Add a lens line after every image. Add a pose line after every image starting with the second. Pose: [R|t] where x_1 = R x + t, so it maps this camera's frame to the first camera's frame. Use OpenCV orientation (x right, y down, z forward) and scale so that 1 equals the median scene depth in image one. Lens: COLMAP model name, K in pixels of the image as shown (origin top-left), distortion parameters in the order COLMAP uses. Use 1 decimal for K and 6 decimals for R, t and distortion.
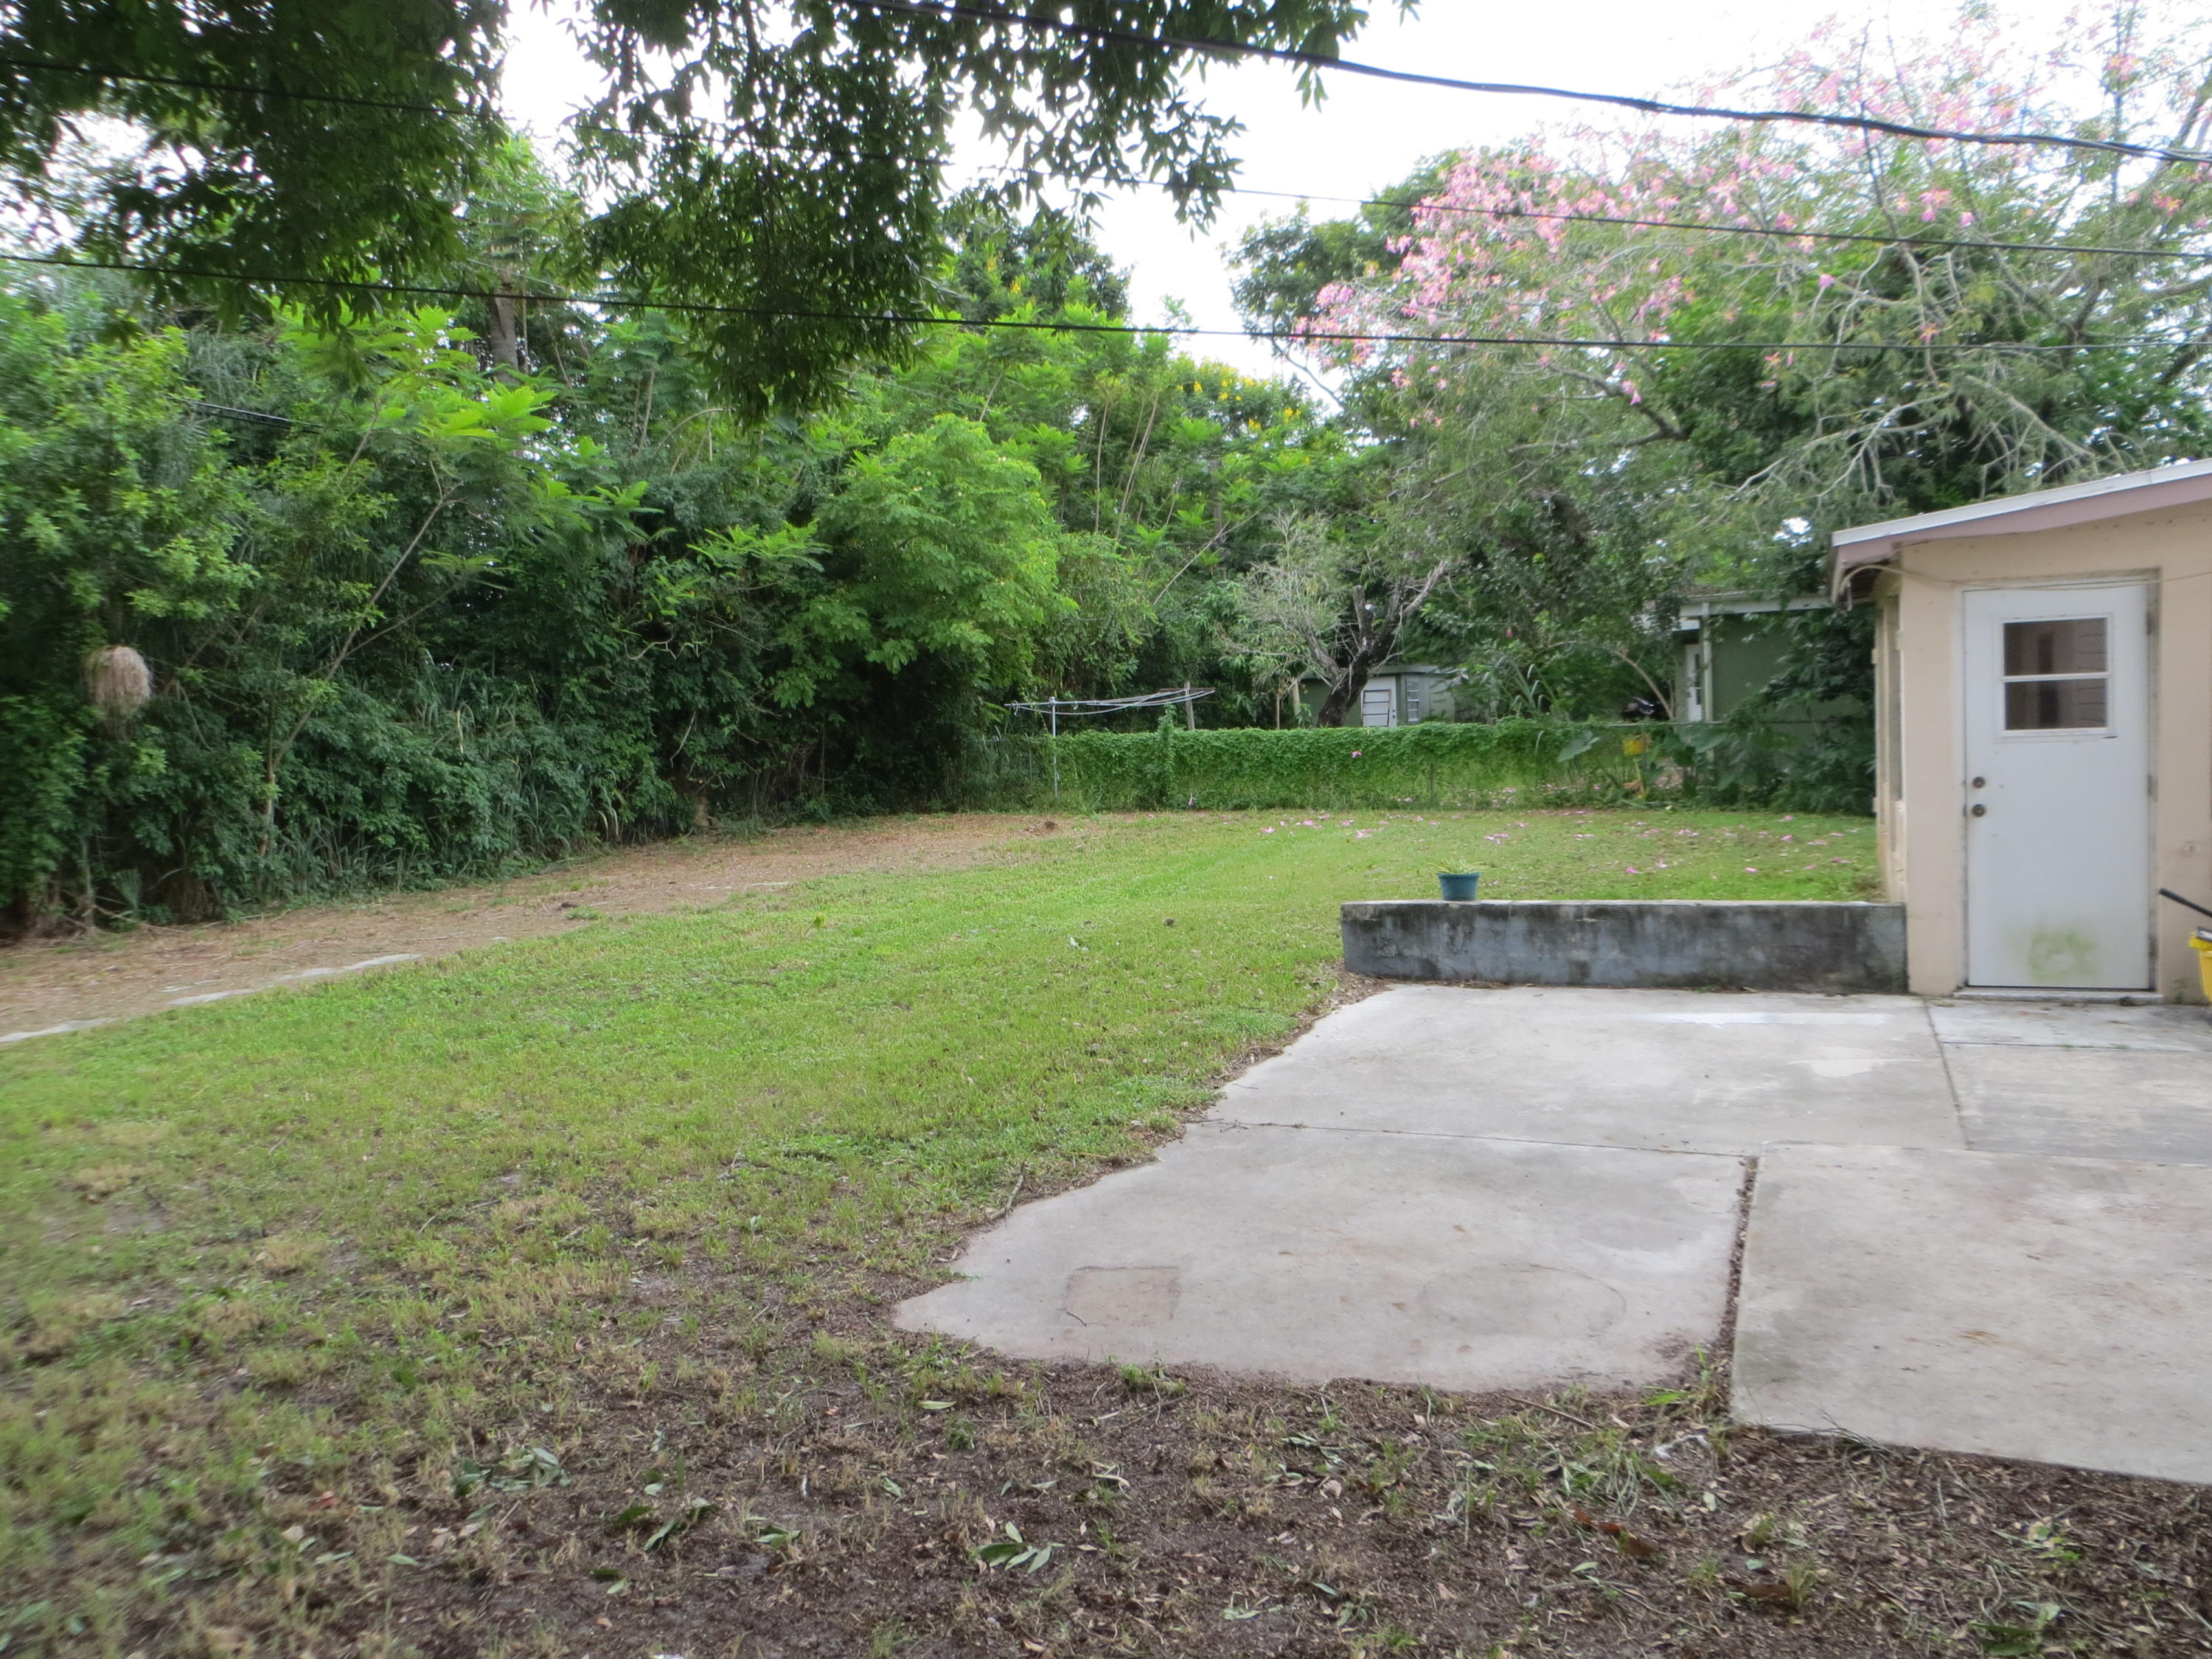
lens RADIAL K [[1656.7, 0, 1098.3], [0, 1656.7, 827.7], [0, 0, 1]] dist [-0.026489, 0.040220]
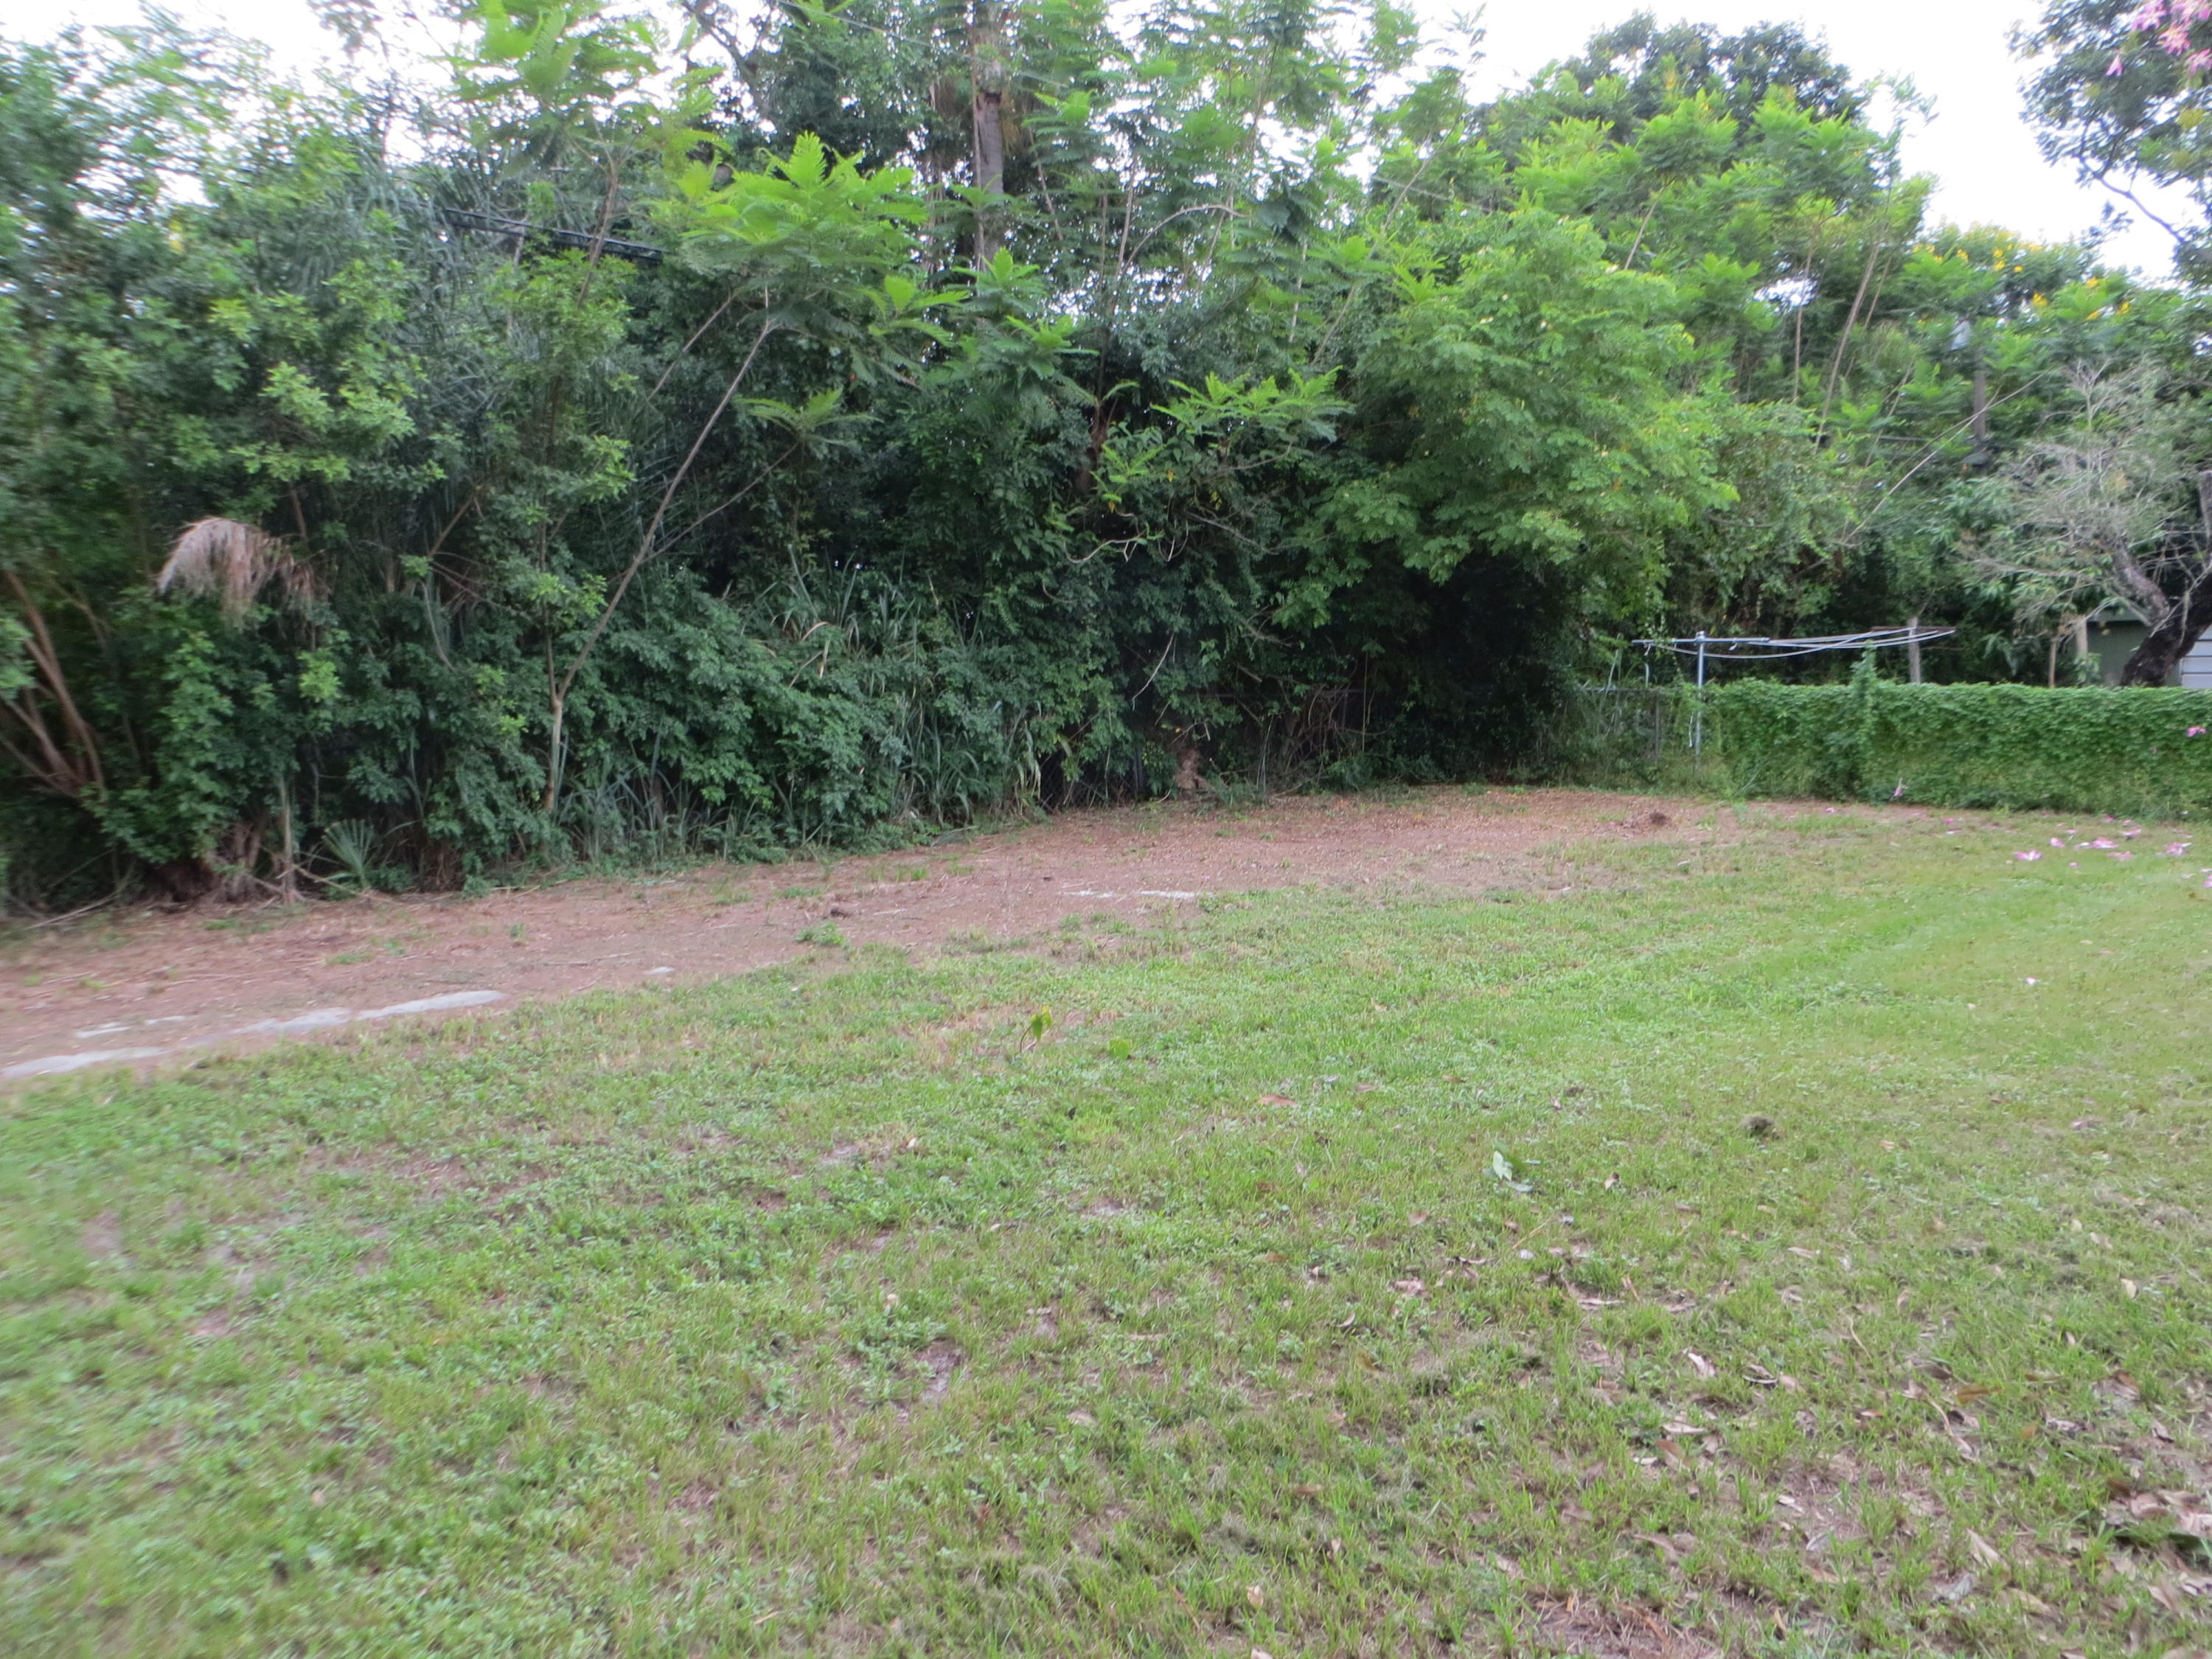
lens RADIAL K [[1656.7, 0, 1122.1], [0, 1656.7, 813.3], [0, 0, 1]] dist [-0.026489, 0.040220]
pose [[0.920727, 0.062492, -0.385170, 0.027330], [-0.052131, 0.997944, 0.037295, -0.016900], [0.386708, -0.014259, 0.922092, 0.294412]]
